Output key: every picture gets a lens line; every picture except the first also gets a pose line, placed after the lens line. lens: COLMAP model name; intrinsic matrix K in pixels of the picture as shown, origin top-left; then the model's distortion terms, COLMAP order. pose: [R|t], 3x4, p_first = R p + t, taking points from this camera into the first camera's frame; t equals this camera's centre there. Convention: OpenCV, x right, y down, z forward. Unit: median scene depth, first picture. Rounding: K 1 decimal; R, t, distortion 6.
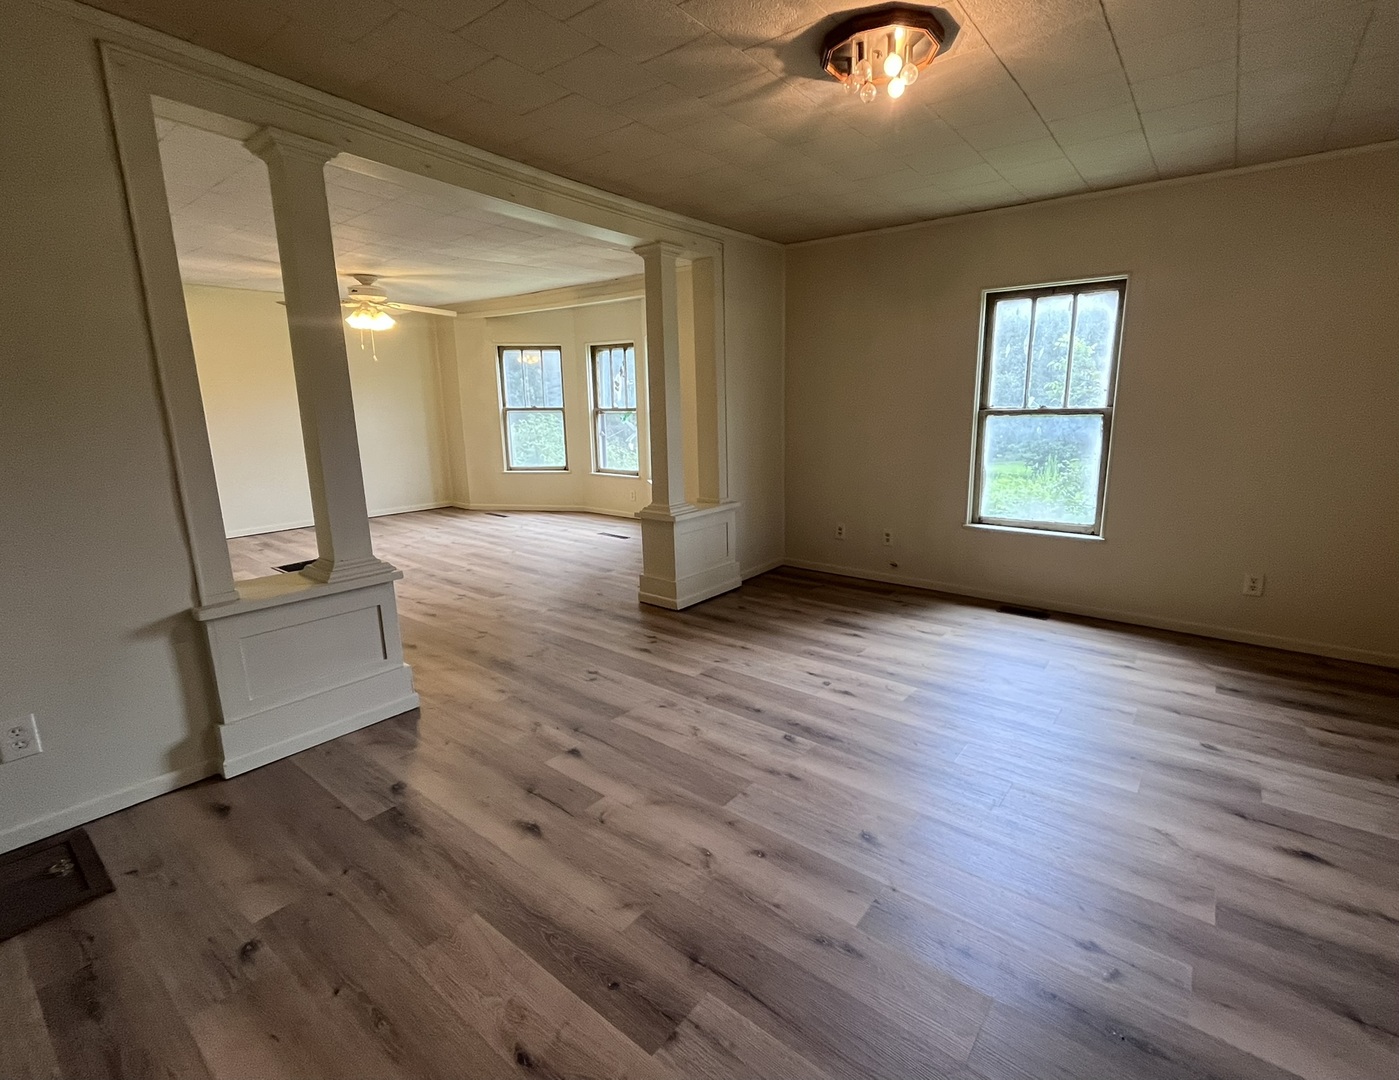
lens RADIAL K [[651.8, 0, 718.9], [0, 651.8, 537.4], [0, 0, 1]] dist [-0.001892, -0.000181]
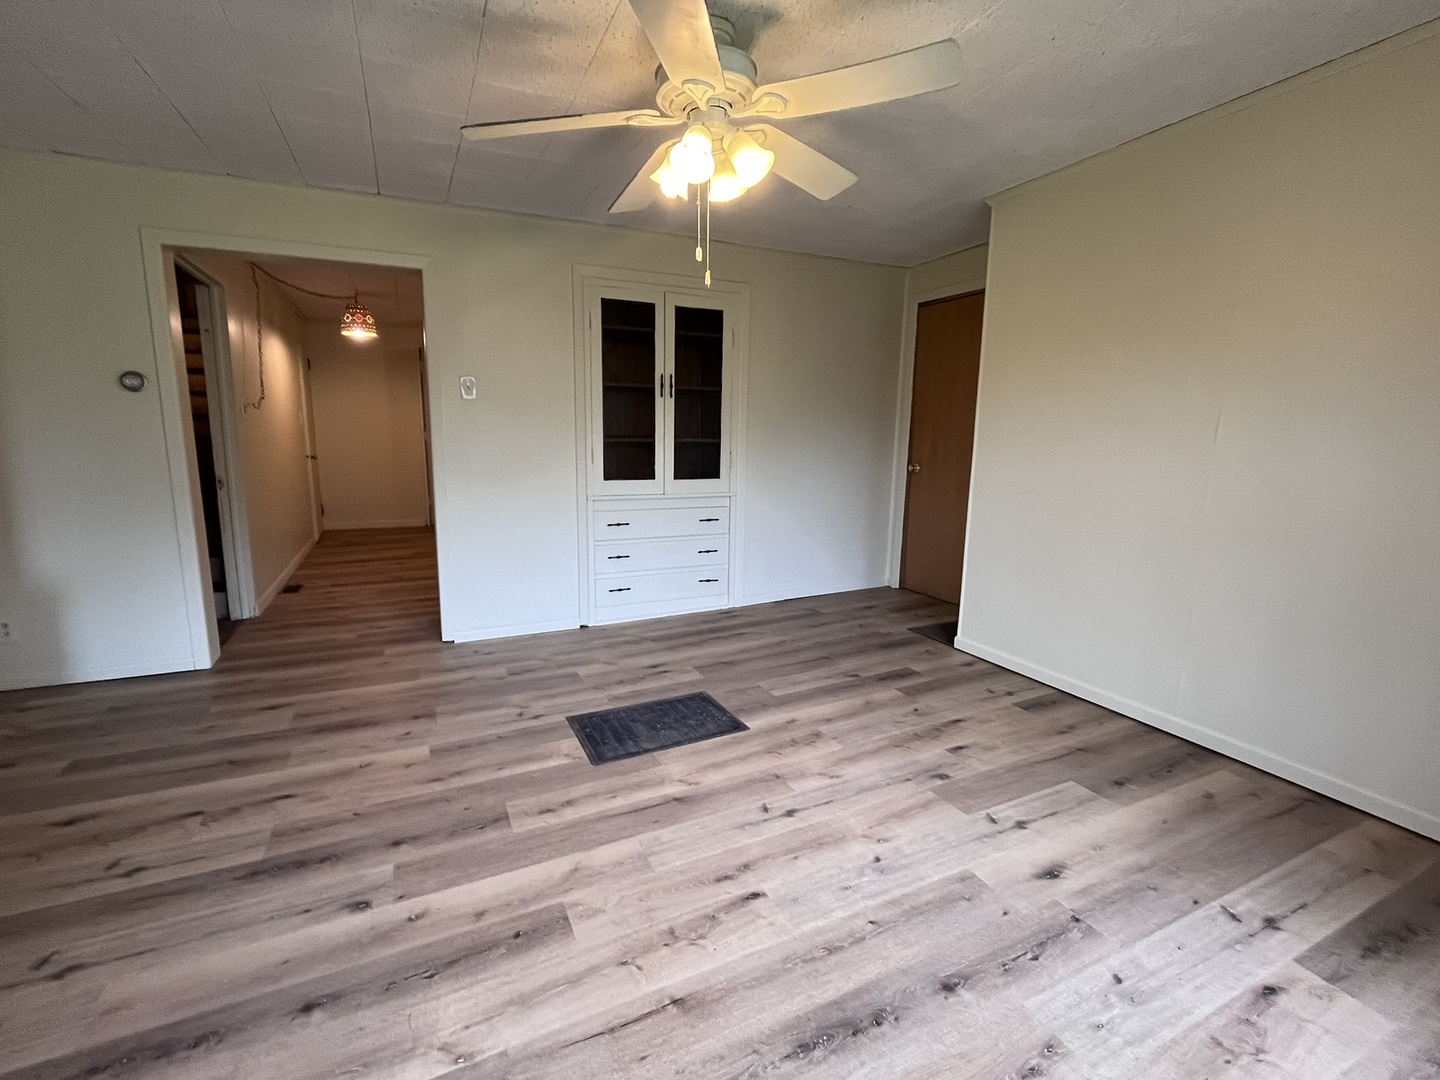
lens RADIAL K [[650.5, 0, 717.0], [0, 650.5, 539.3], [0, 0, 1]] dist [-0.002867, -0.000219]
pose [[-0.456443, 0.158325, -0.875553, -0.273169], [-0.187154, 0.944941, 0.268439, -0.320138], [0.869847, 0.286390, -0.401681, 1.611528]]
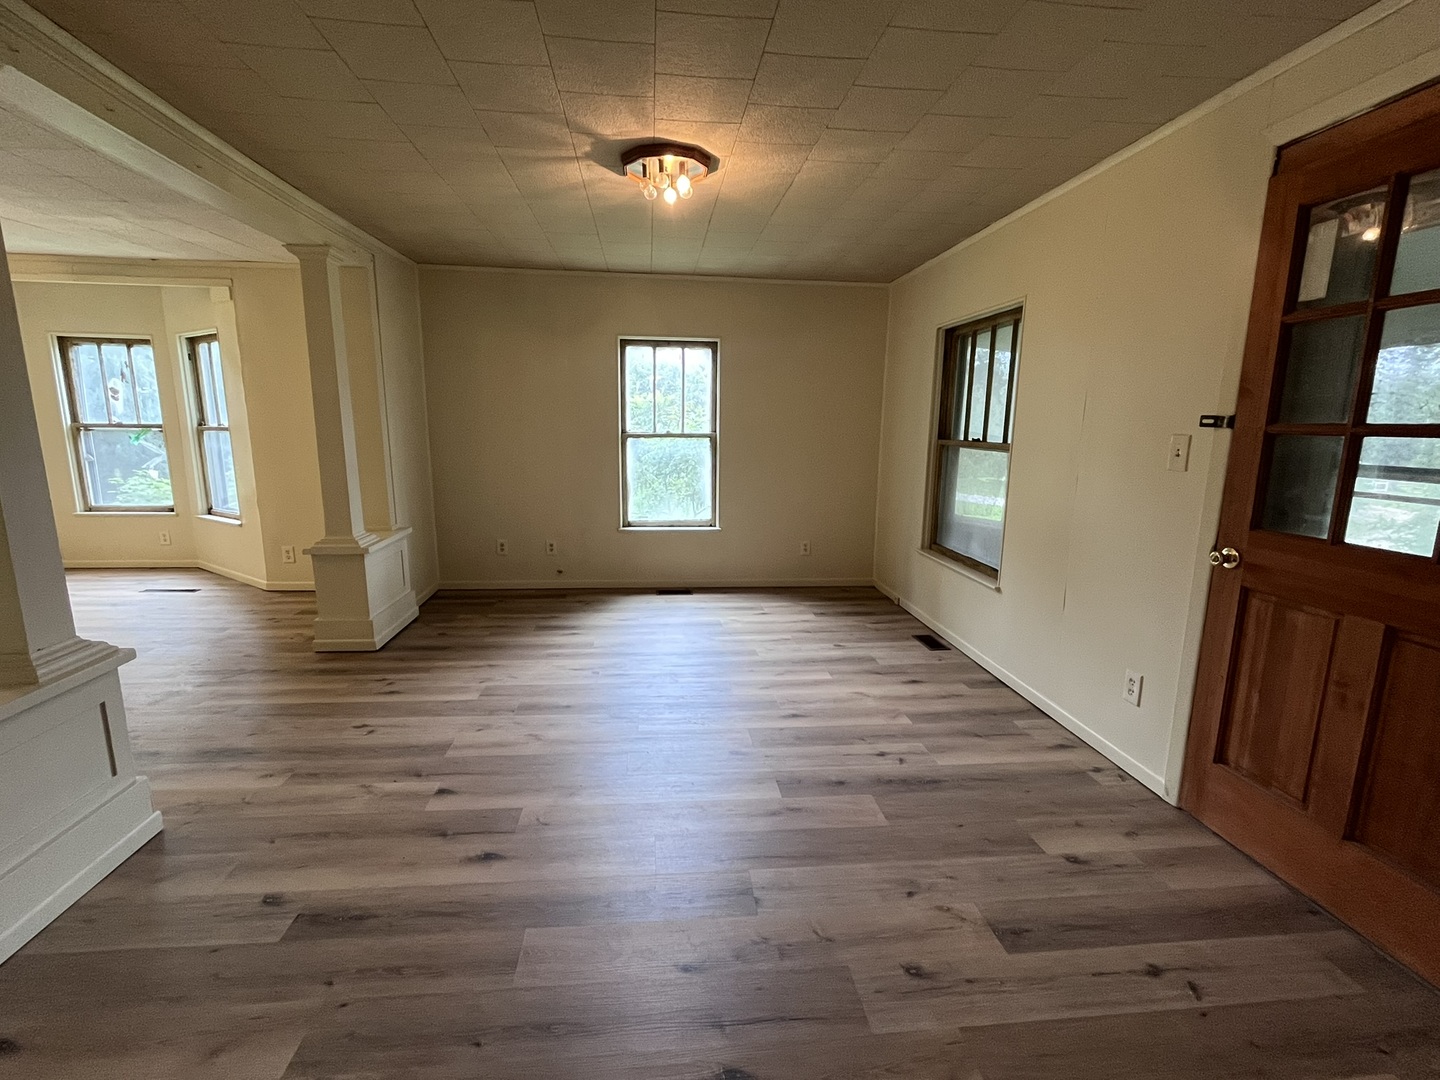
lens RADIAL K [[650.5, 0, 717.0], [0, 650.5, 539.3], [0, 0, 1]] dist [-0.002867, -0.000219]
pose [[0.725934, -0.102166, 0.680134, -0.336165], [0.117671, 0.992774, 0.023534, -0.007789], [-0.677623, 0.062948, 0.732710, 0.004374]]
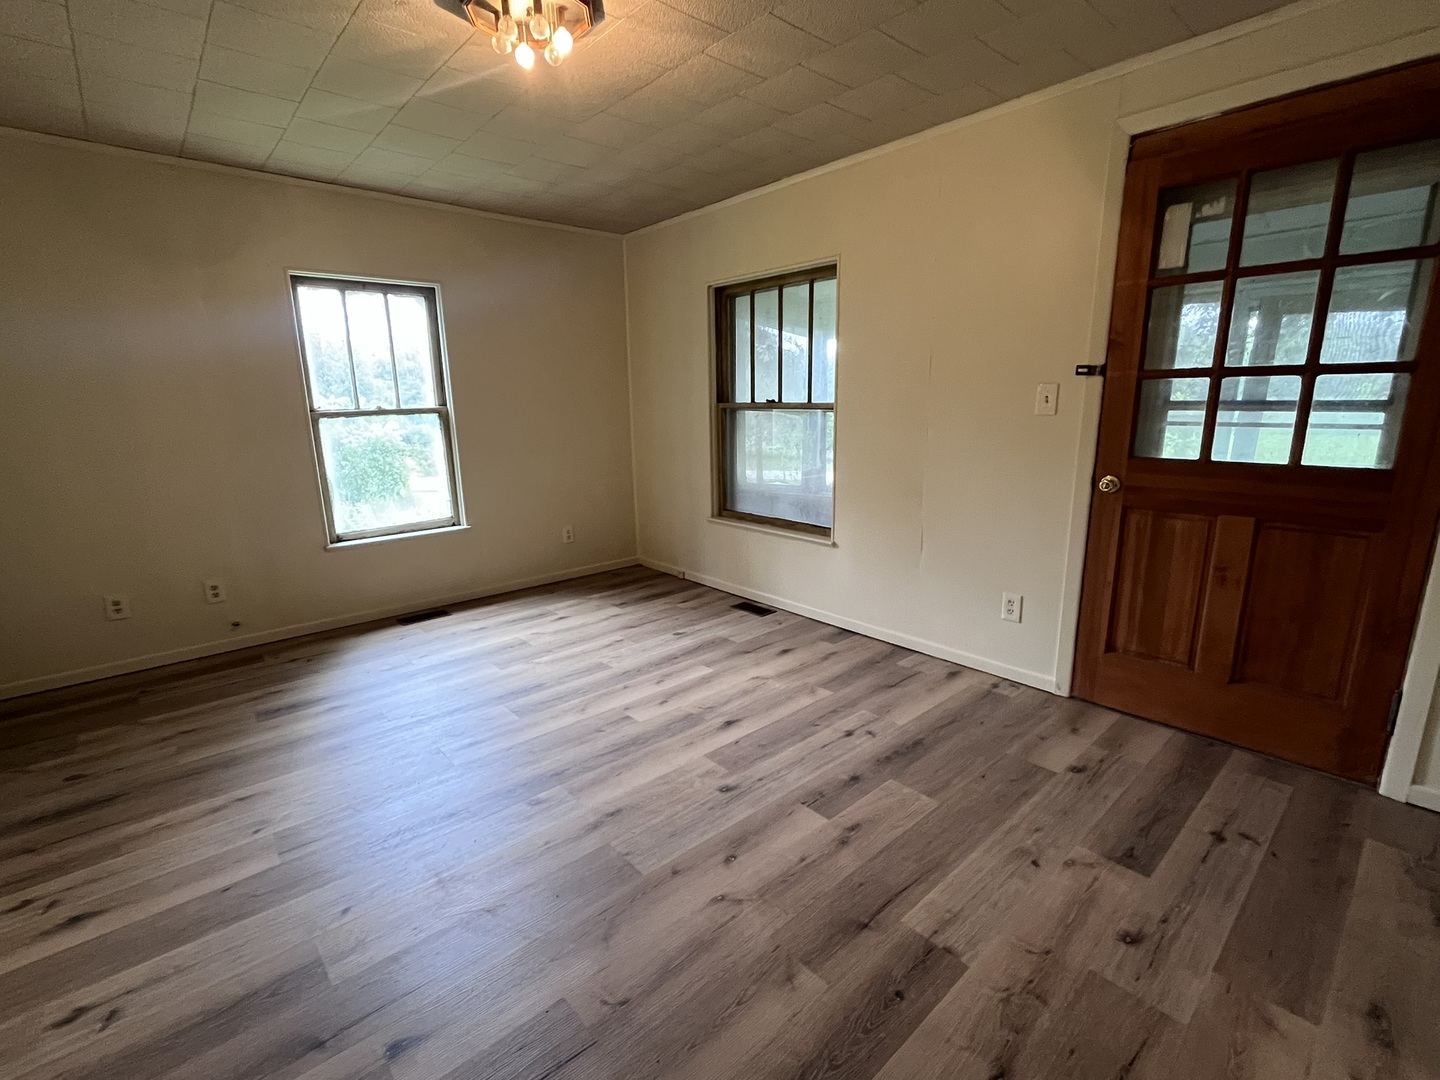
lens RADIAL K [[650.5, 0, 717.0], [0, 650.5, 539.3], [0, 0, 1]] dist [-0.002867, -0.000219]
pose [[0.190273, -0.204520, 0.960192, -0.372517], [0.211953, 0.963551, 0.163235, -0.064988], [-0.958578, 0.172457, 0.226686, 0.345897]]
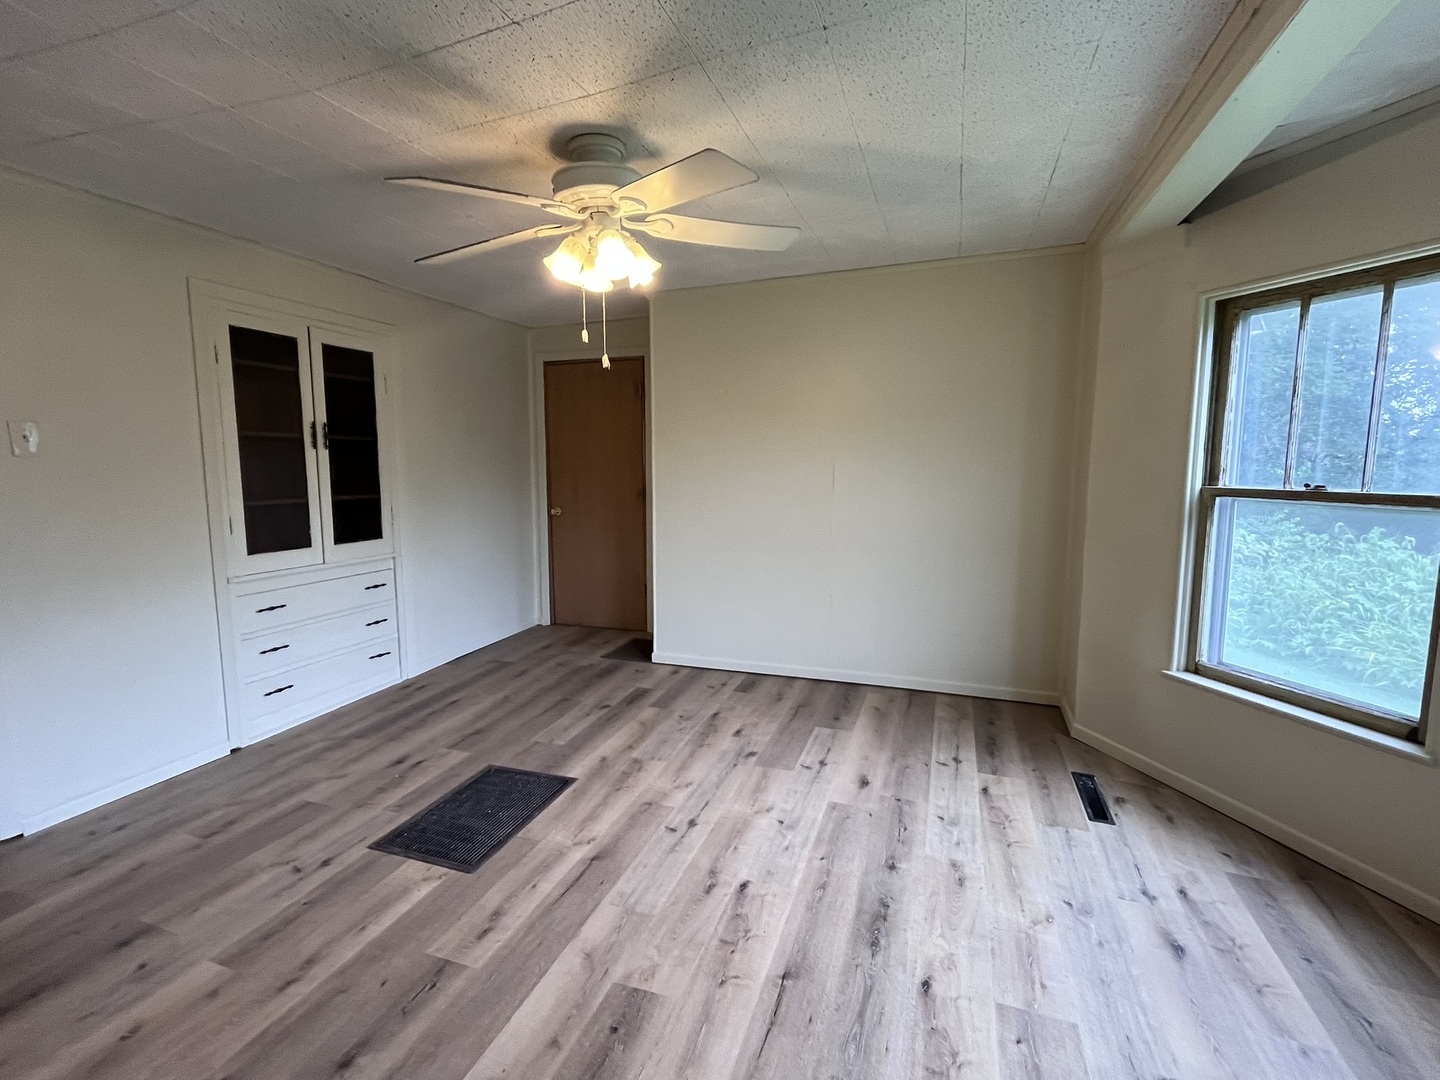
lens RADIAL K [[650.5, 0, 717.0], [0, 650.5, 539.3], [0, 0, 1]] dist [-0.002867, -0.000219]
pose [[0.304455, 0.123543, -0.944481, -0.179952], [-0.194948, 0.978646, 0.065171, -0.283217], [0.932364, 0.164283, 0.322038, 1.298665]]
